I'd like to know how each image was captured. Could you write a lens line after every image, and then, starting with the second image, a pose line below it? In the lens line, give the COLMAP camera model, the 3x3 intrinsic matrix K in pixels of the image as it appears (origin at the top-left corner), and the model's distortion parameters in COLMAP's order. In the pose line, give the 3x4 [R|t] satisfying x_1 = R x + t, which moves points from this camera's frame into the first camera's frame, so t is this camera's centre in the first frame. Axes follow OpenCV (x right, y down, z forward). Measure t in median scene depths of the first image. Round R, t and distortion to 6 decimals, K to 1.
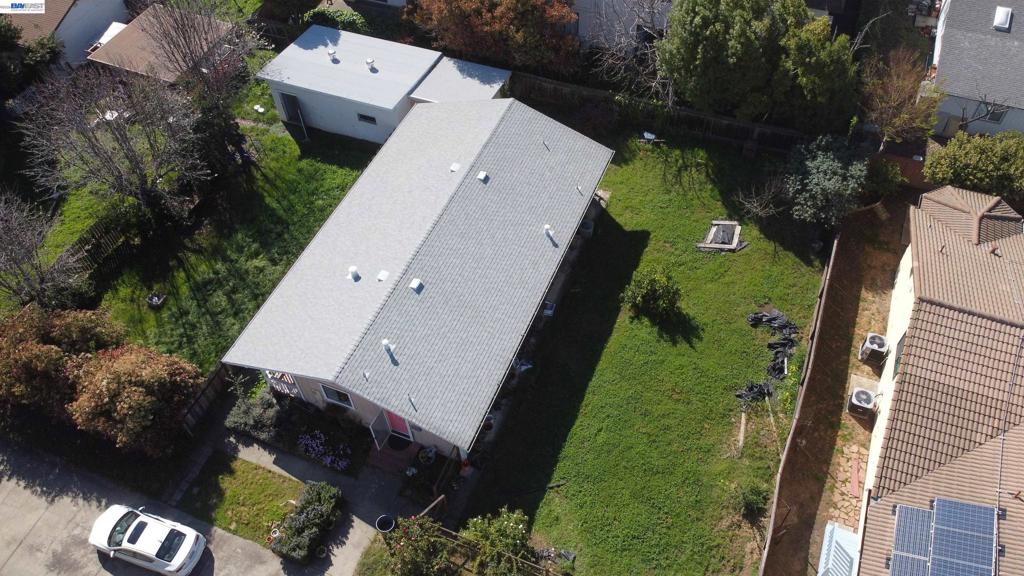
lens RADIAL K [[772.4, 0, 516.4], [0, 772.4, 286.0], [0, 0, 1]] dist [0.005575, -0.003240]
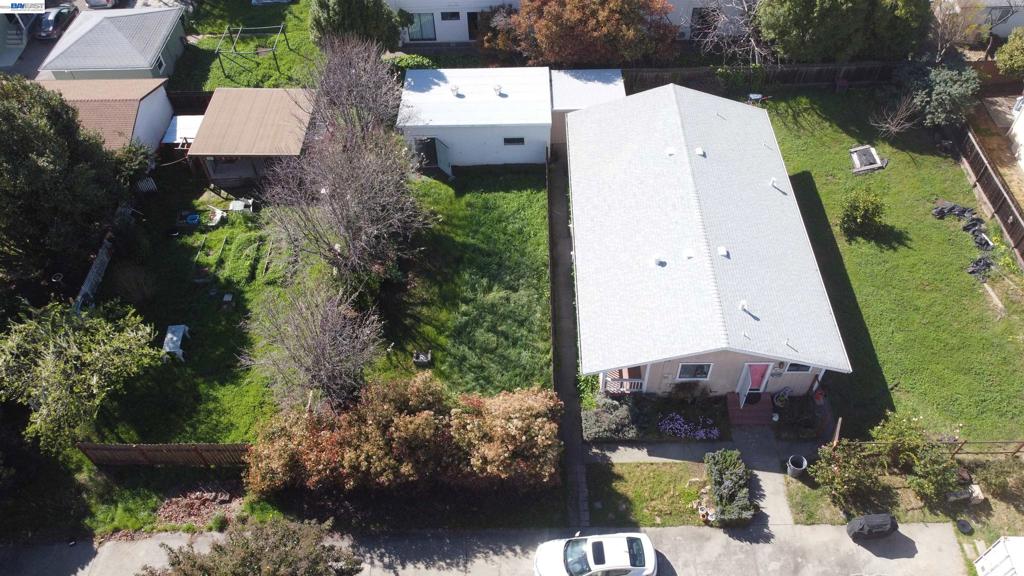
lens RADIAL K [[772.4, 0, 515.2], [0, 772.4, 284.7], [0, 0, 1]] dist [0.005575, -0.003240]
pose [[0.927252, -0.279494, 0.249174, -0.634326], [0.290285, 0.956915, -0.006884, -0.032550], [-0.236514, 0.078715, 0.968434, 0.023306]]
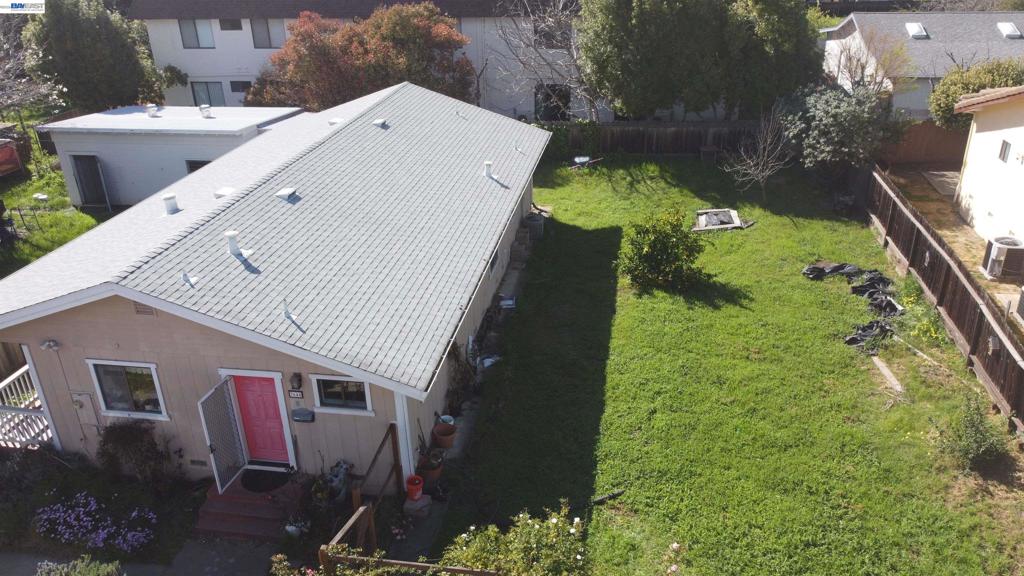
lens RADIAL K [[772.4, 0, 515.6], [0, 772.4, 287.9], [0, 0, 1]] dist [0.005575, -0.003240]
pose [[0.974180, -0.091011, 0.206616, -0.083896], [0.173432, 0.887583, -0.426754, 0.305780], [-0.144549, 0.451568, 0.880450, 0.473692]]
